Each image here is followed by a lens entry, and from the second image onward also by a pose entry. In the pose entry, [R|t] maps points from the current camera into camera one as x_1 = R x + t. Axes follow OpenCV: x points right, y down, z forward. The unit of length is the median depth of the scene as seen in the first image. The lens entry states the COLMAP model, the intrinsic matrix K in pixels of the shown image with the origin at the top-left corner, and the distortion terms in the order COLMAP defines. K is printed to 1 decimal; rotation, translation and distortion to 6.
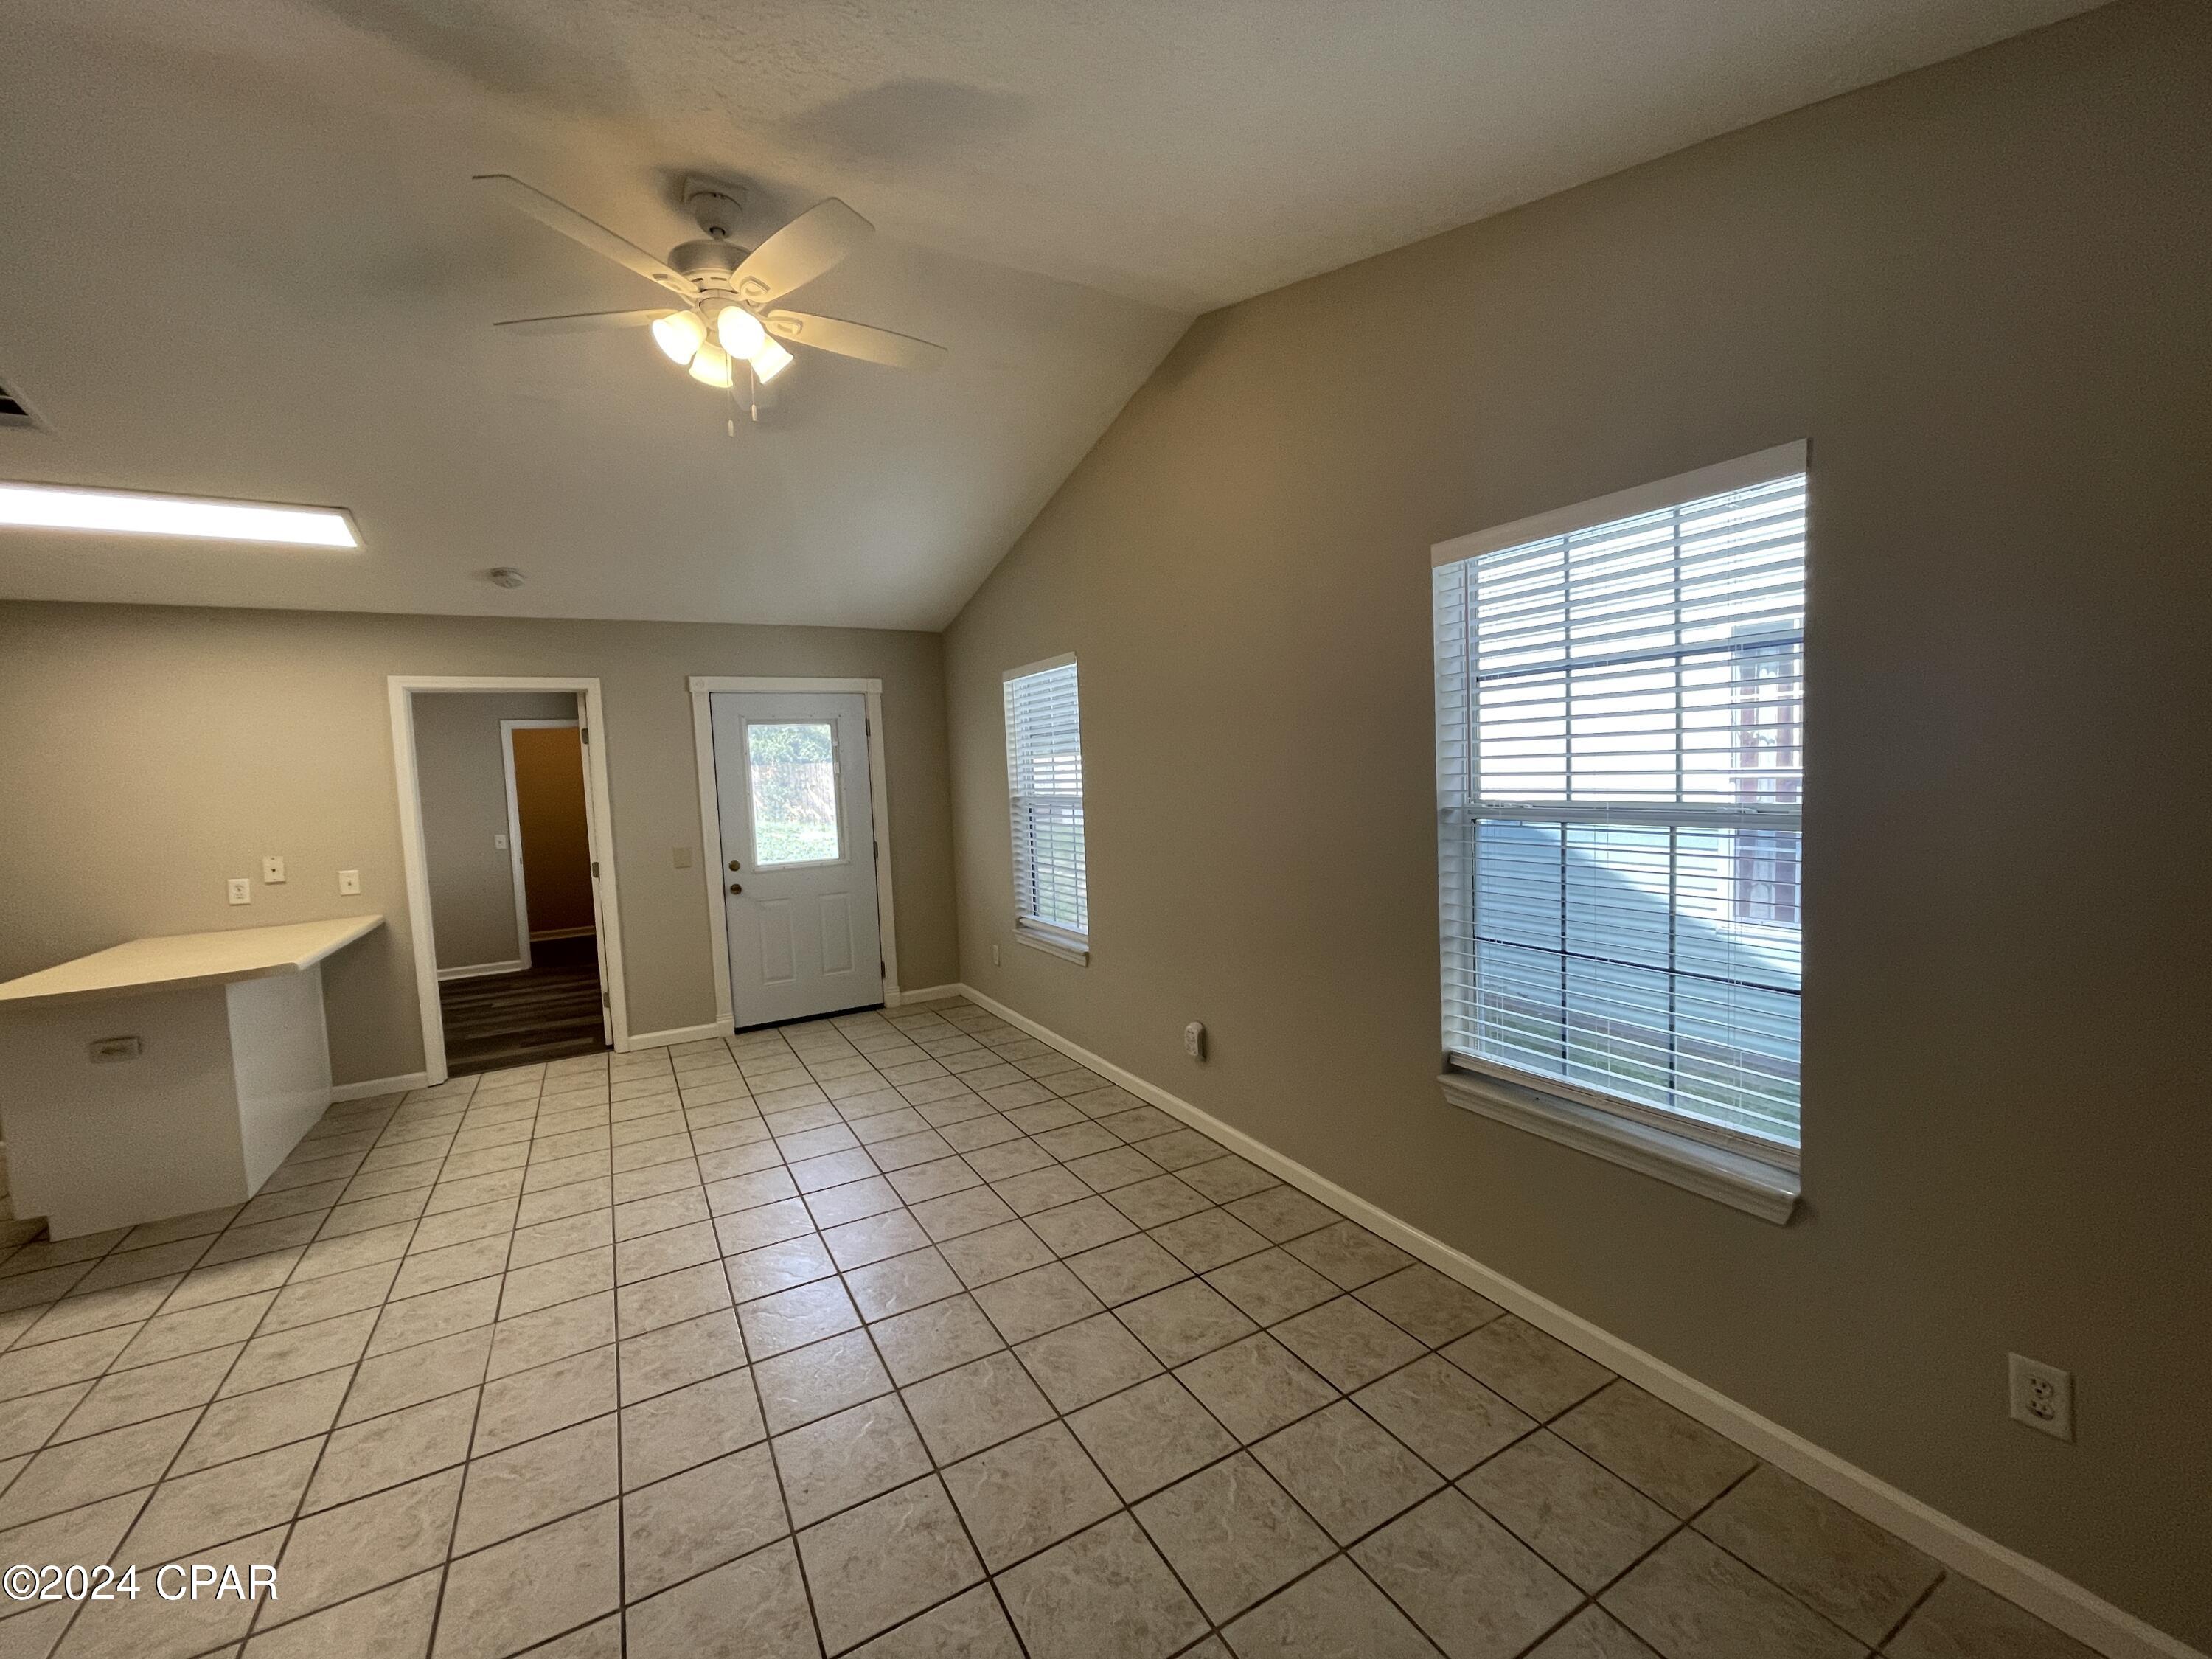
lens RADIAL K [[893.2, 0, 1113.2], [0, 893.2, 829.3], [0, 0, 1]] dist [-0.001597, 0.001066]
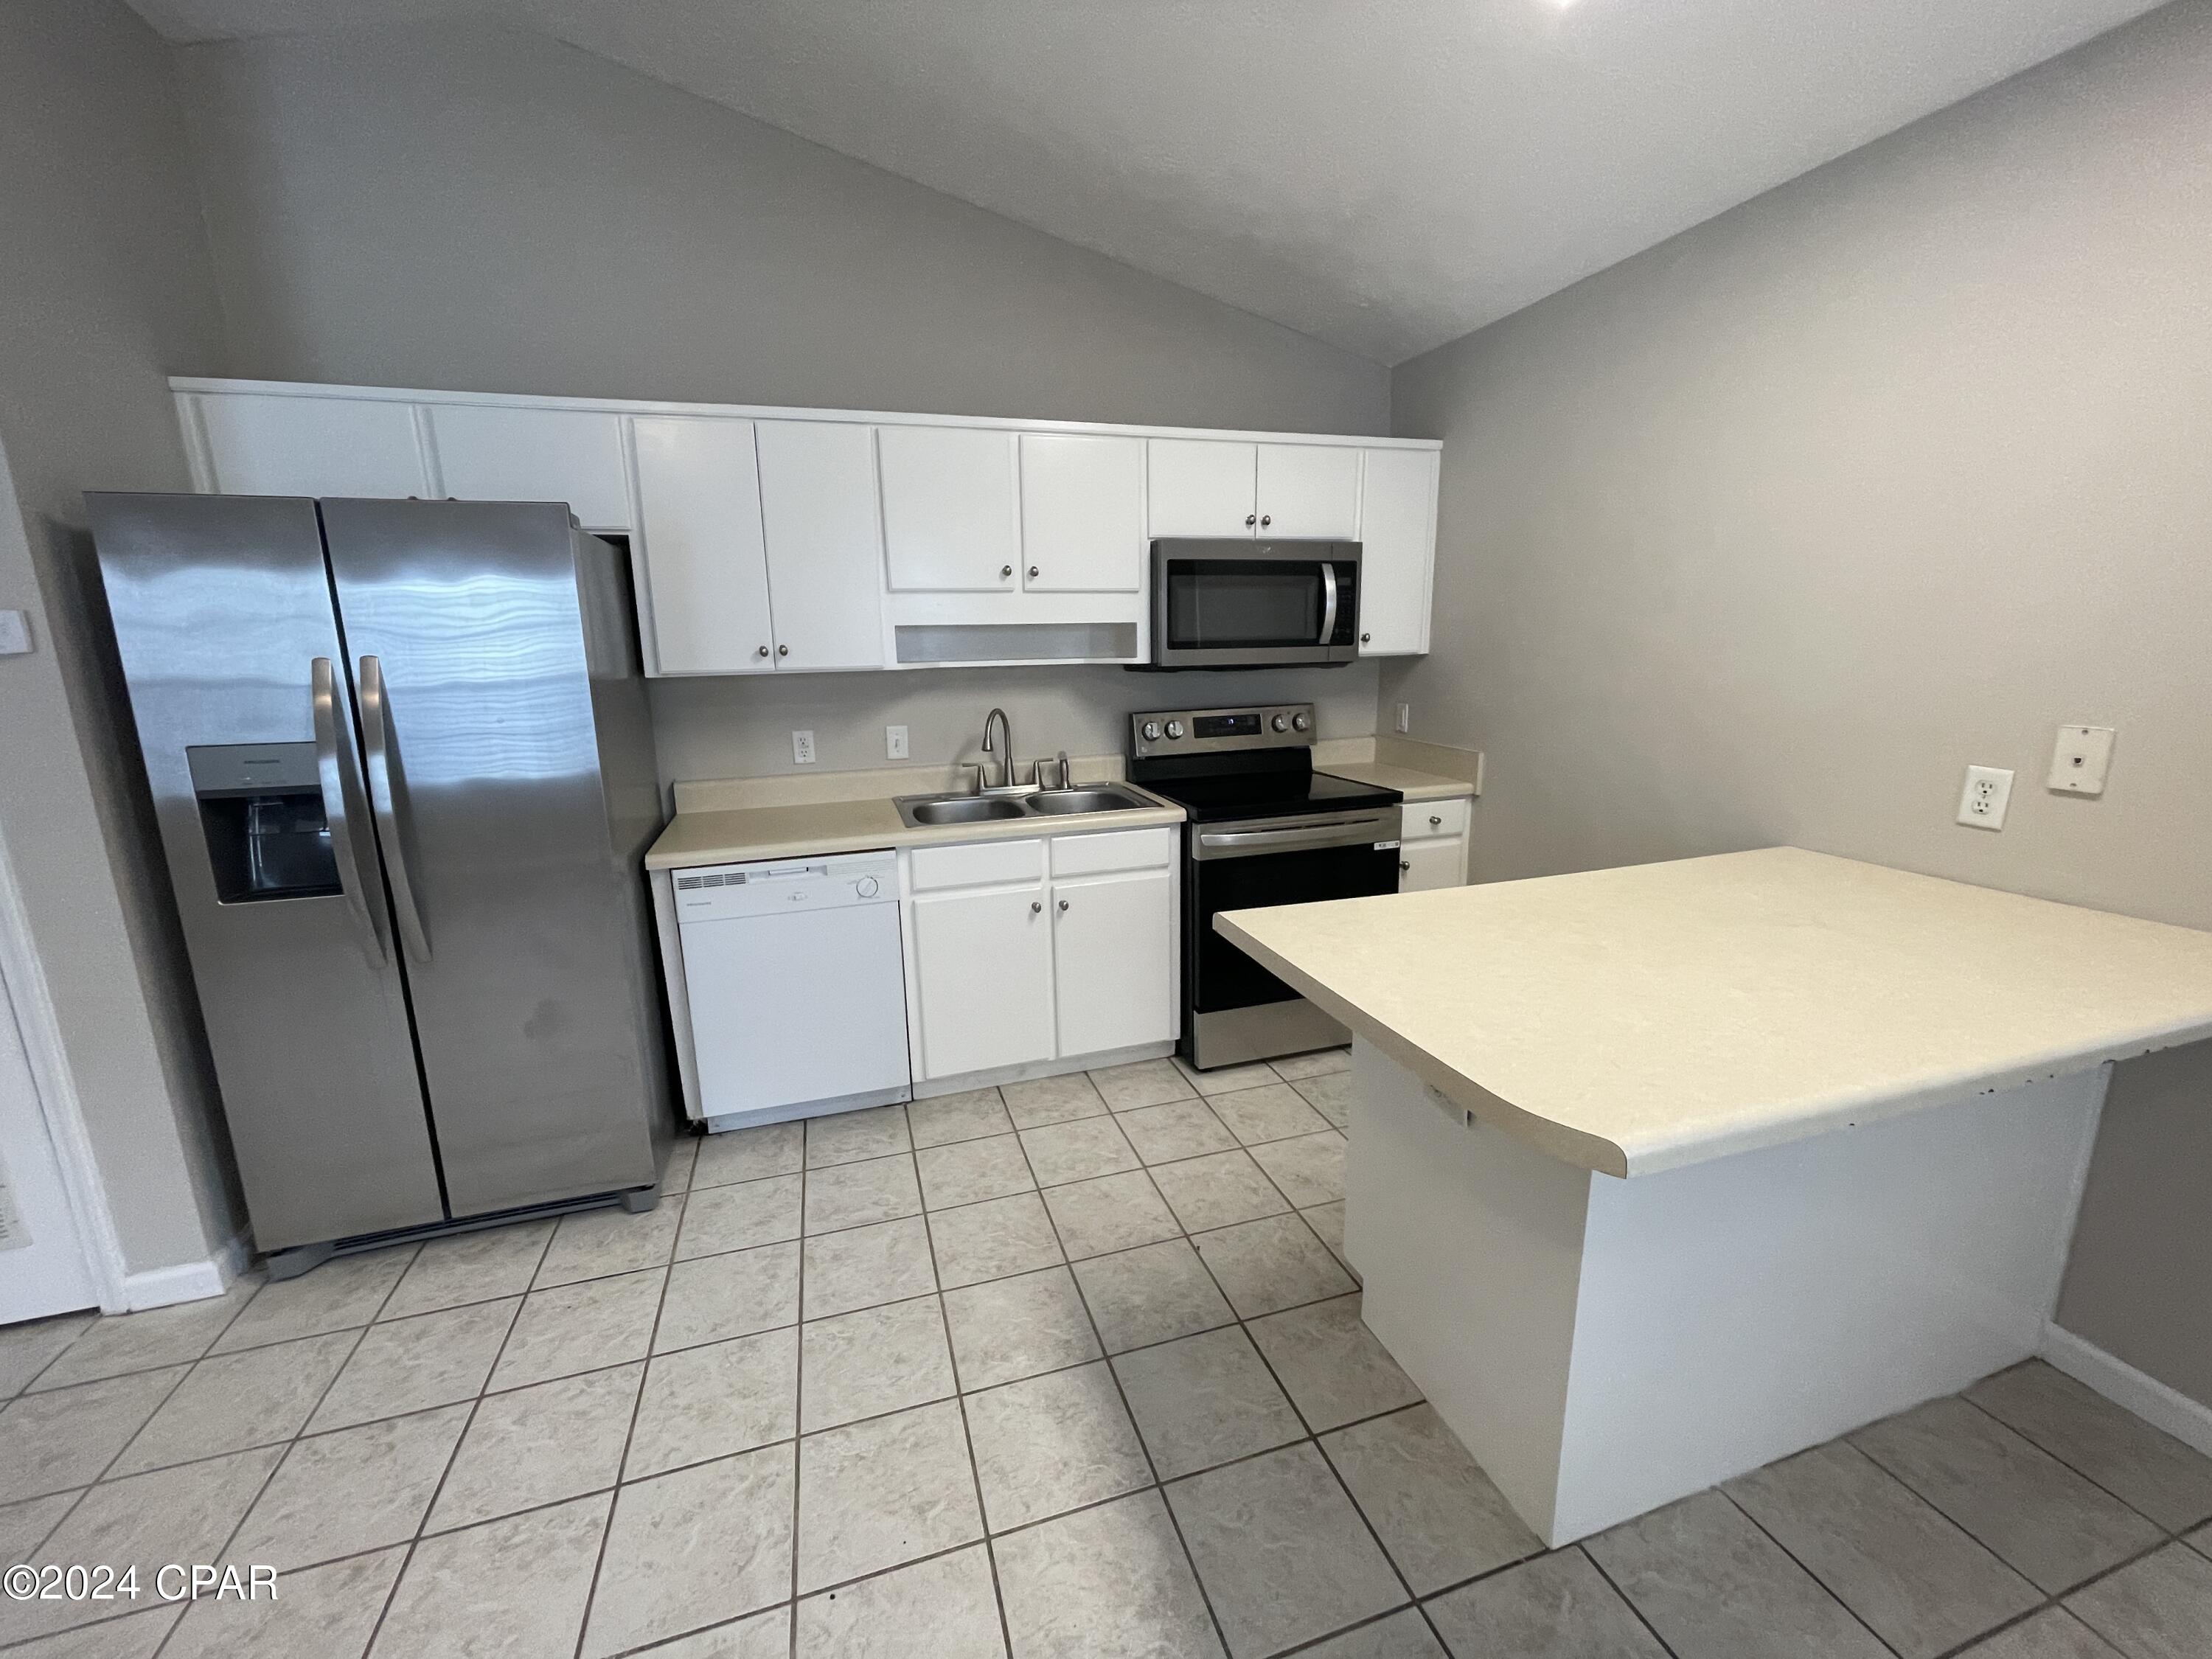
lens RADIAL K [[893.2, 0, 1111.3], [0, 893.2, 824.2], [0, 0, 1]] dist [-0.001597, 0.001066]
pose [[-0.214967, 0.242414, -0.946057, -0.485520], [-0.044128, 0.965304, 0.257373, -0.008357], [0.975624, 0.097074, -0.196812, 0.679049]]
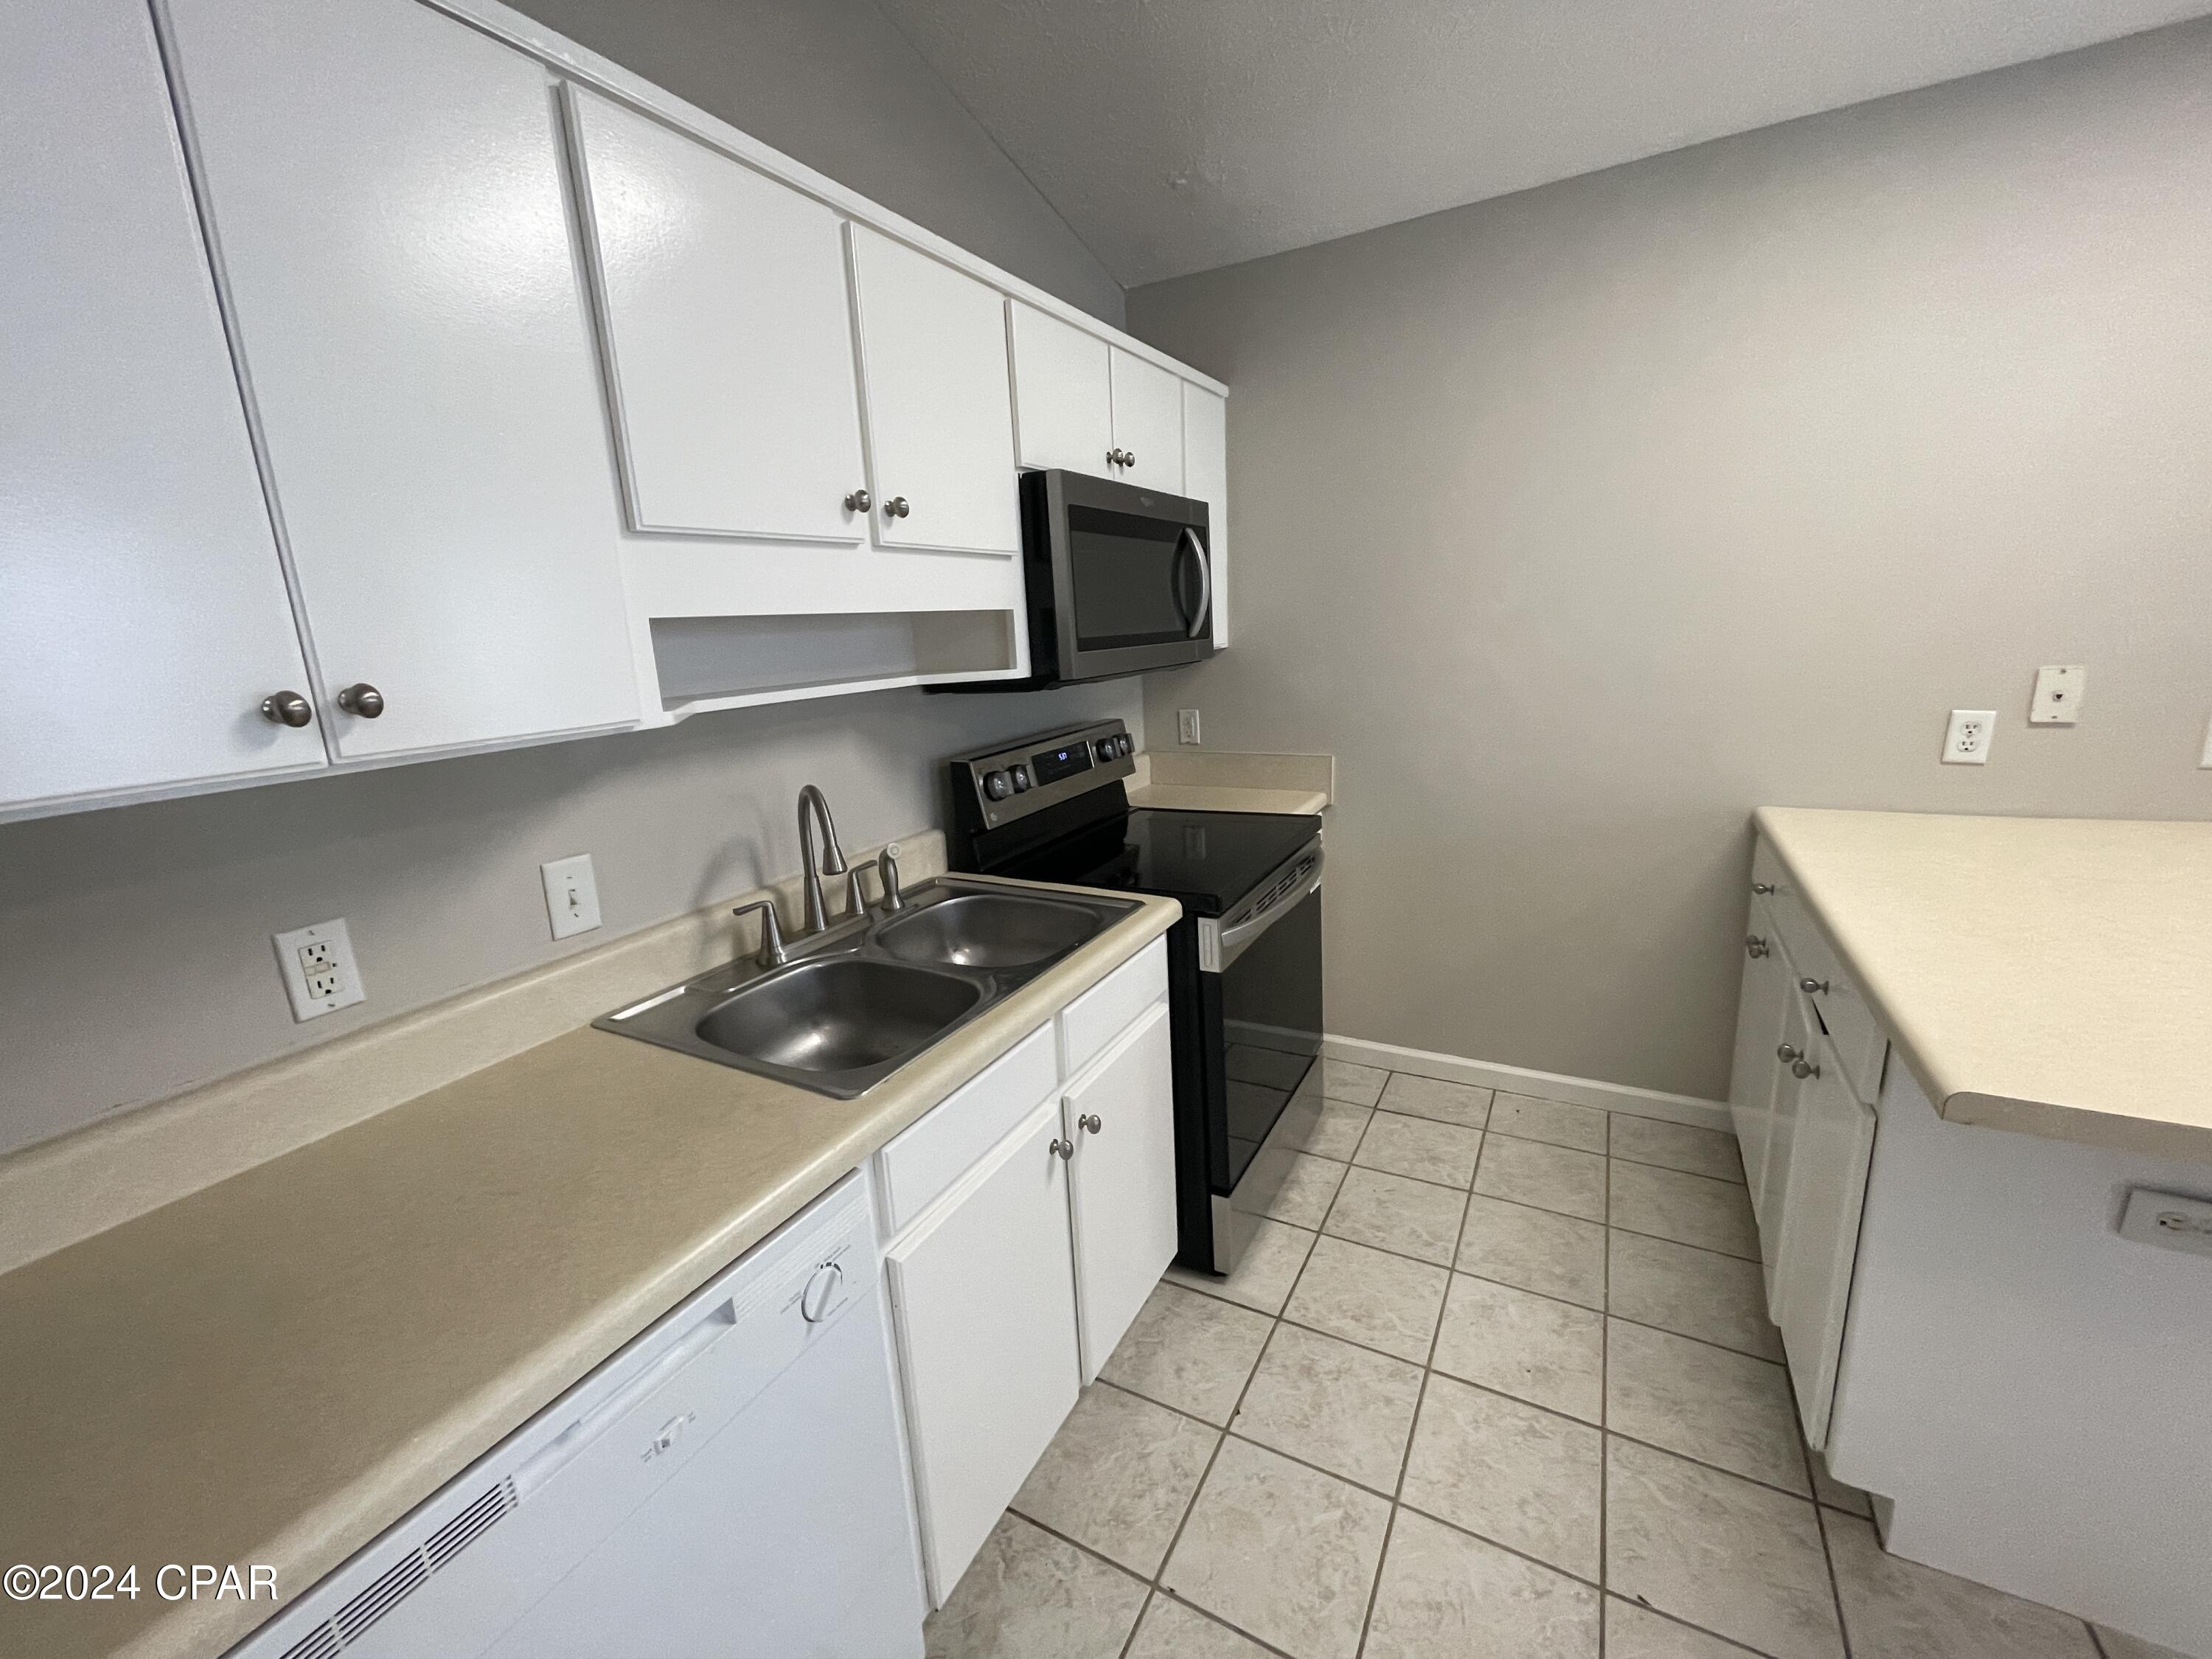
lens RADIAL K [[893.2, 0, 1099.5], [0, 893.2, 828.4], [0, 0, 1]] dist [-0.001597, 0.001066]
pose [[0.510797, 0.204017, -0.835143, -0.806097], [-0.027743, 0.974839, 0.221175, 0.024911], [0.859254, -0.089806, 0.503605, 0.356714]]
